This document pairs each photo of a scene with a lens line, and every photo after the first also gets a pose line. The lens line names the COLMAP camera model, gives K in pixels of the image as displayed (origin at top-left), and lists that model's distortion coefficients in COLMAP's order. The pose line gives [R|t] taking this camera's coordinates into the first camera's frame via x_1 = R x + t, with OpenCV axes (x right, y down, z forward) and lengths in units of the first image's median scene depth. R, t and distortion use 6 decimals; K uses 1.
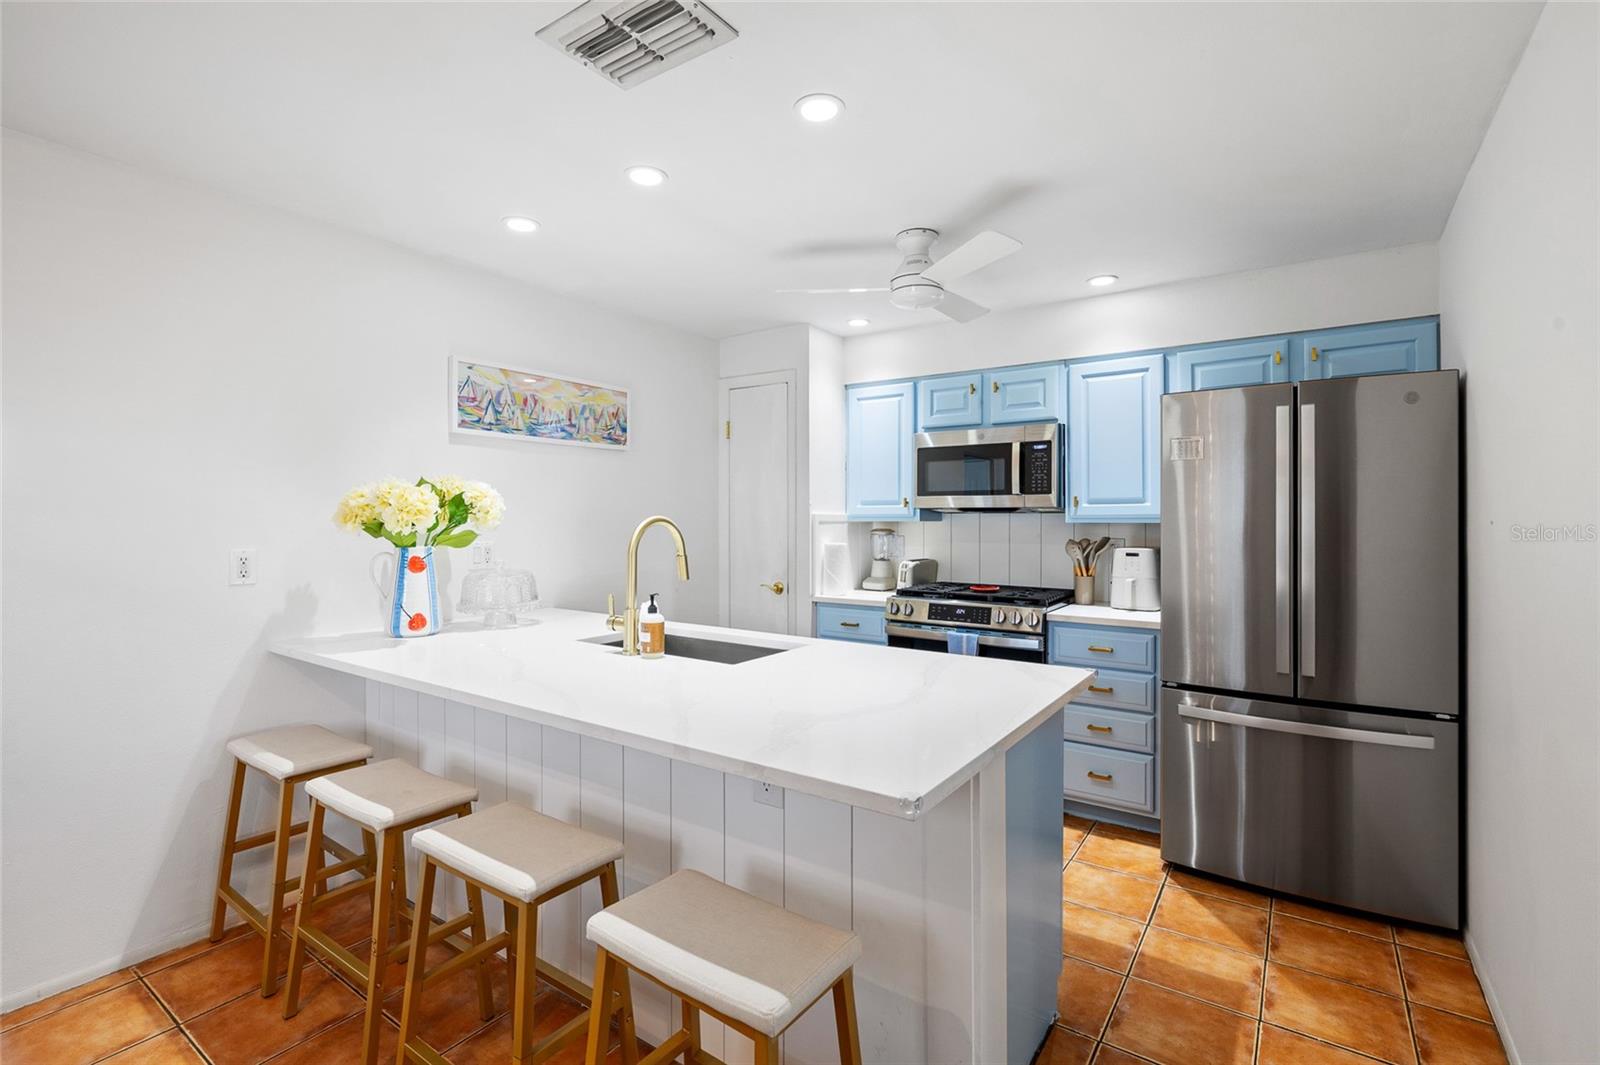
lens RADIAL K [[727.6, 0, 804.8], [0, 727.6, 517.5], [0, 0, 1]] dist [-0.001445, 0.000446]
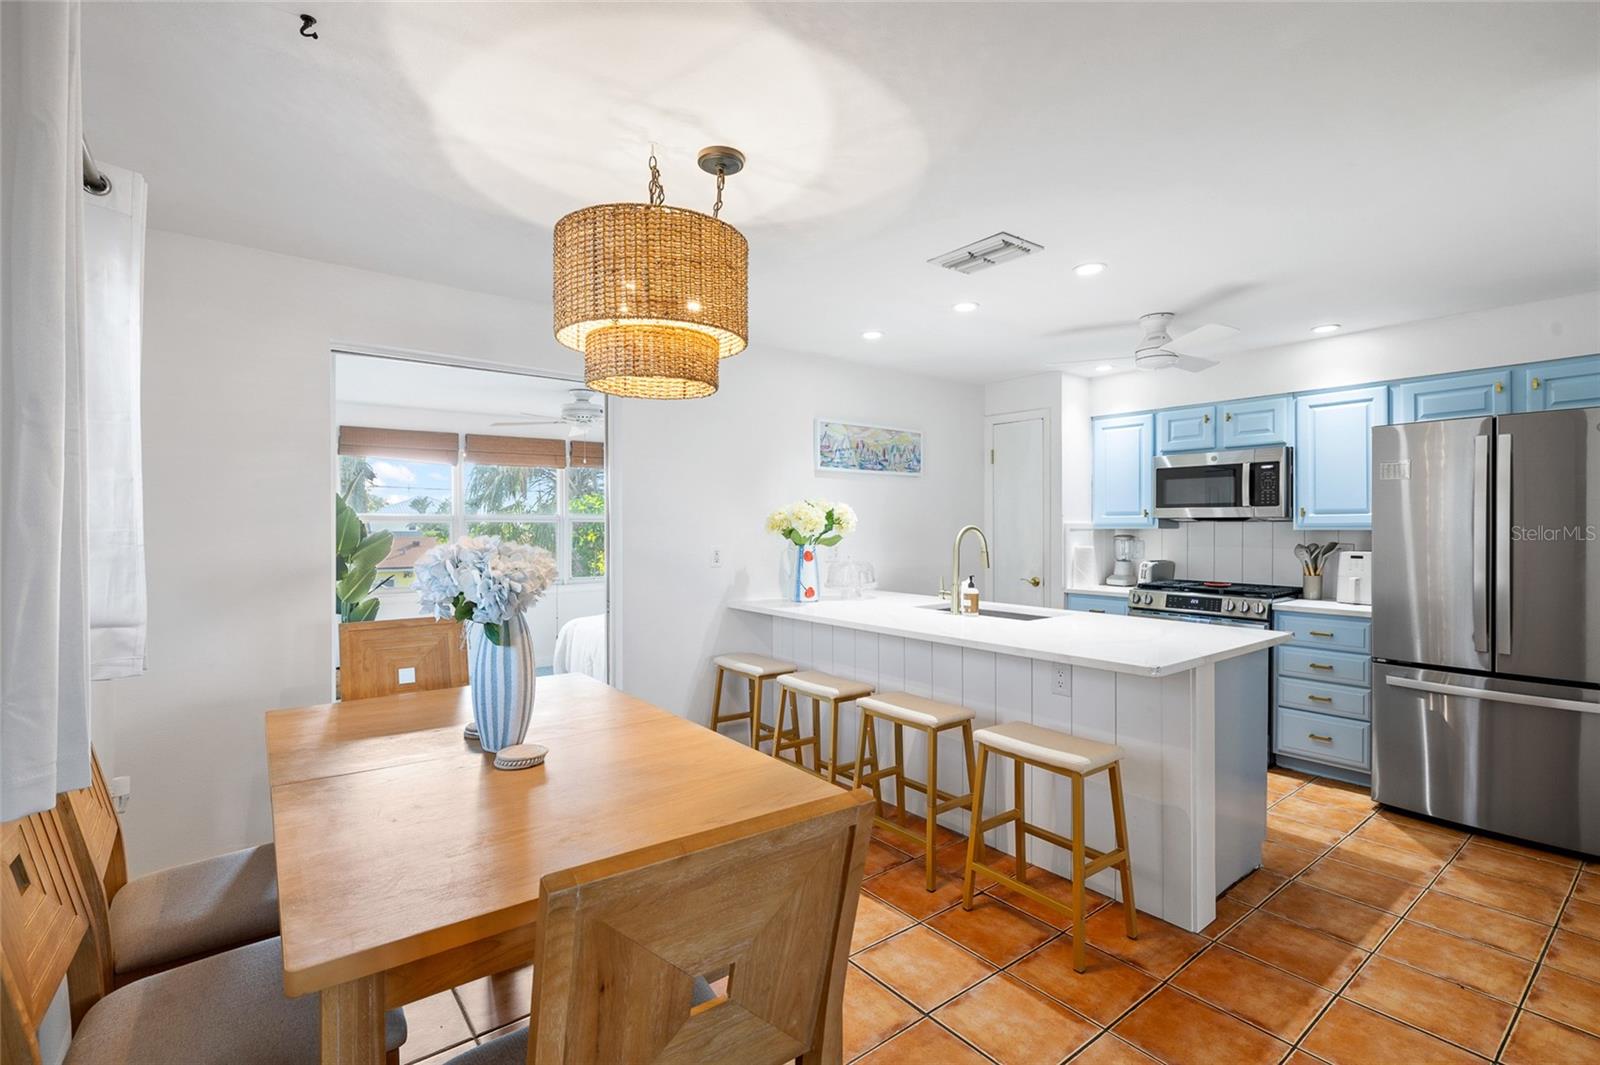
lens RADIAL K [[724.0, 0, 804.0], [0, 724.0, 529.4], [0, 0, 1]] dist [-0.002841, 0.000686]
pose [[0.955908, -0.000049, -0.293665, -0.061381], [0.001918, 0.999980, 0.006076, -0.002484], [0.293659, -0.006371, 0.955889, -0.381415]]
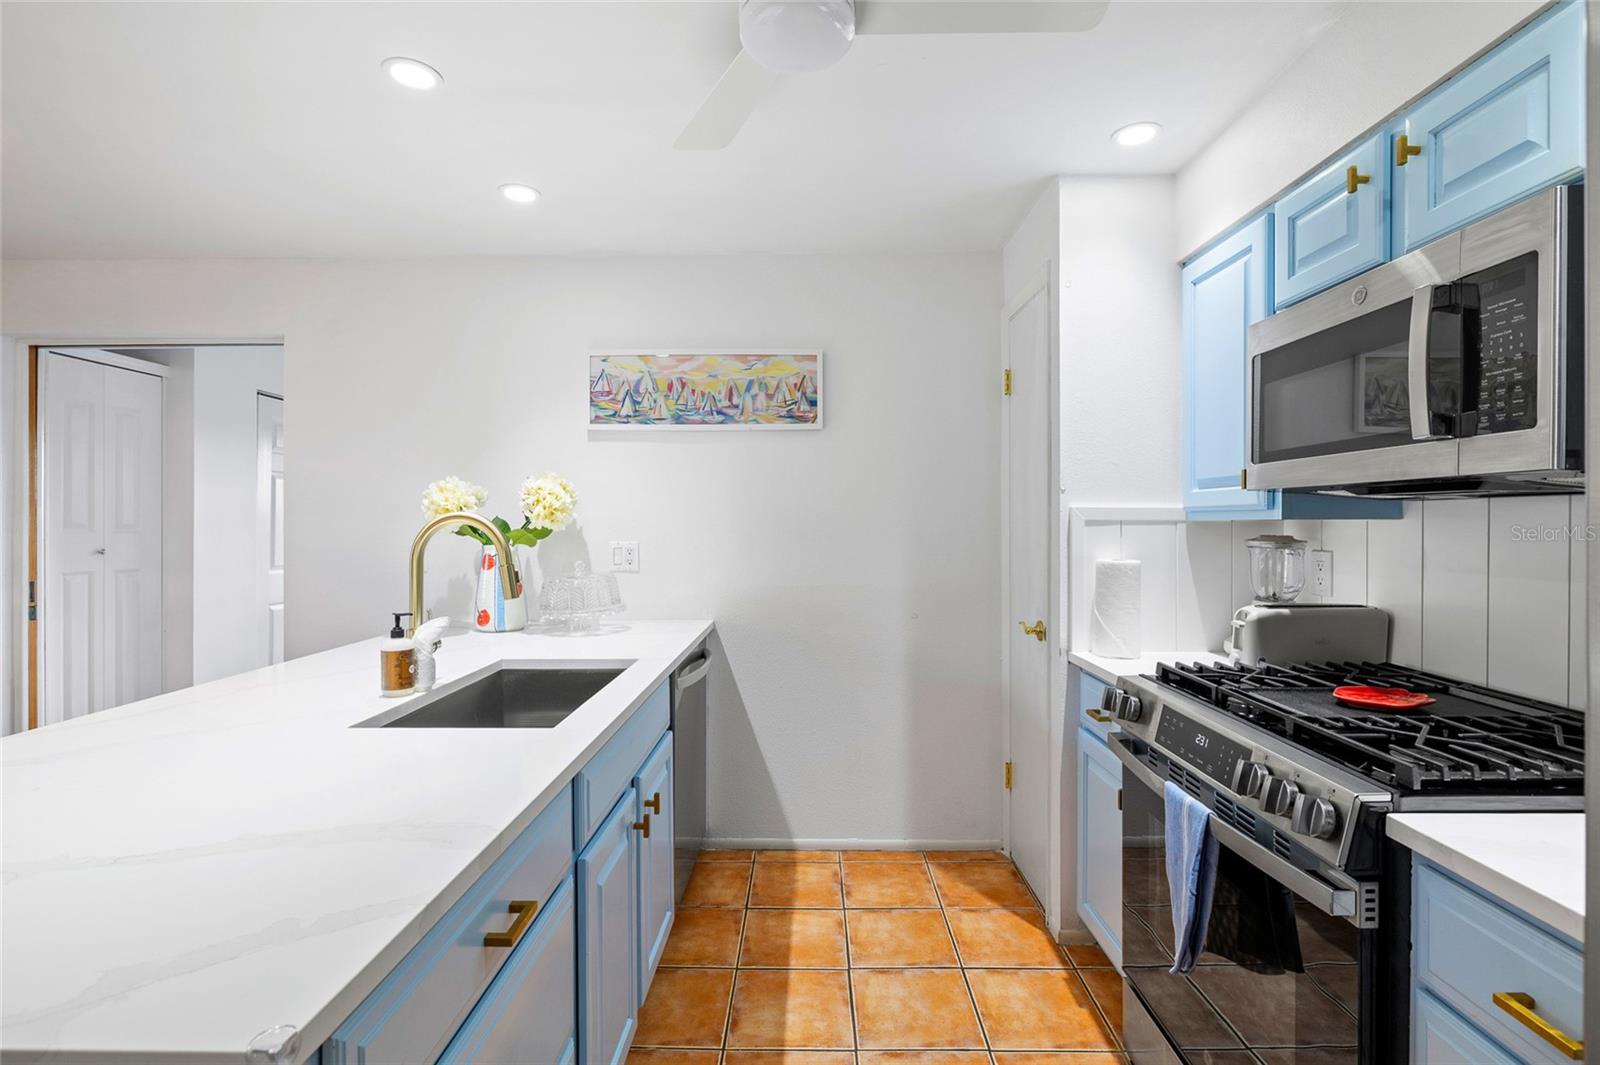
lens RADIAL K [[741.0, 0, 803.2], [0, 741.0, 524.2], [0, 0, 1]] dist [-0.007651, 0.000861]
pose [[0.553284, 0.002427, -0.832989, 0.441786], [0.003299, 0.999982, 0.005105, 0.005581], [0.832986, -0.005572, 0.553266, 0.598324]]
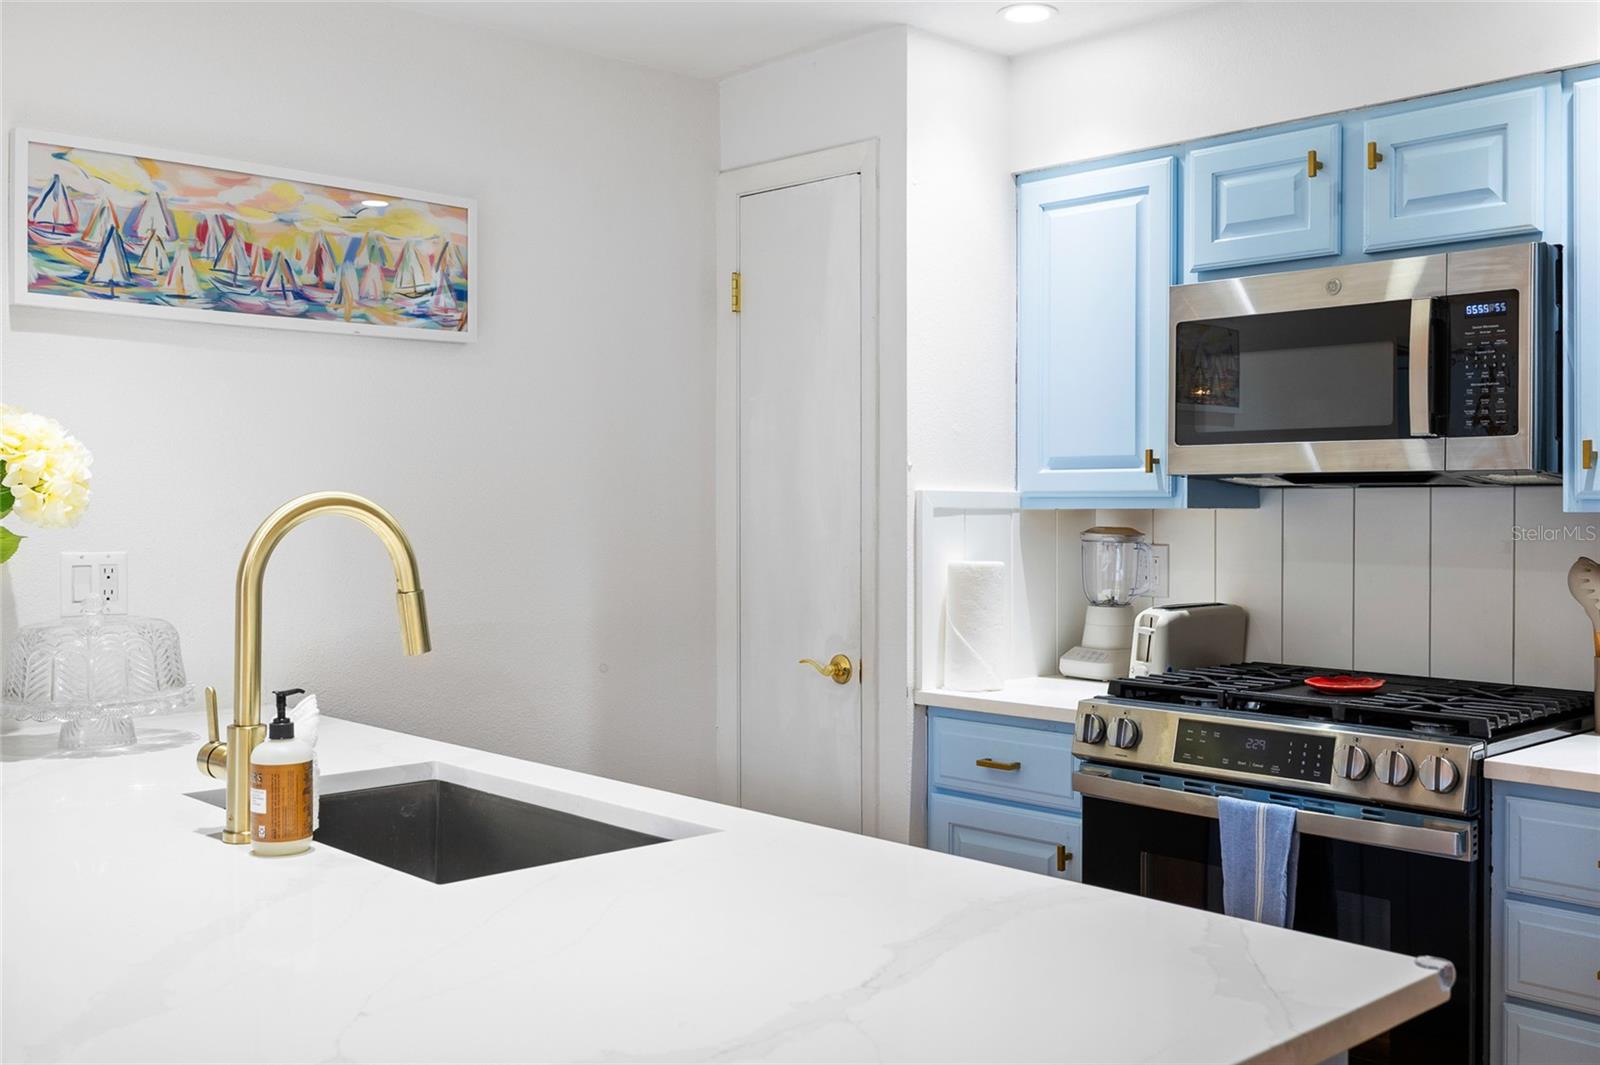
lens RADIAL K [[1551.3, 0, 806.1], [0, 1551.3, 510.1], [0, 0, 1]] dist [0.002508, 0.005211]
pose [[0.977700, 0.001464, -0.210002, 0.156555], [-0.000510, 0.999989, 0.004600, 0.002789], [0.210007, -0.004390, 0.977690, 0.157255]]
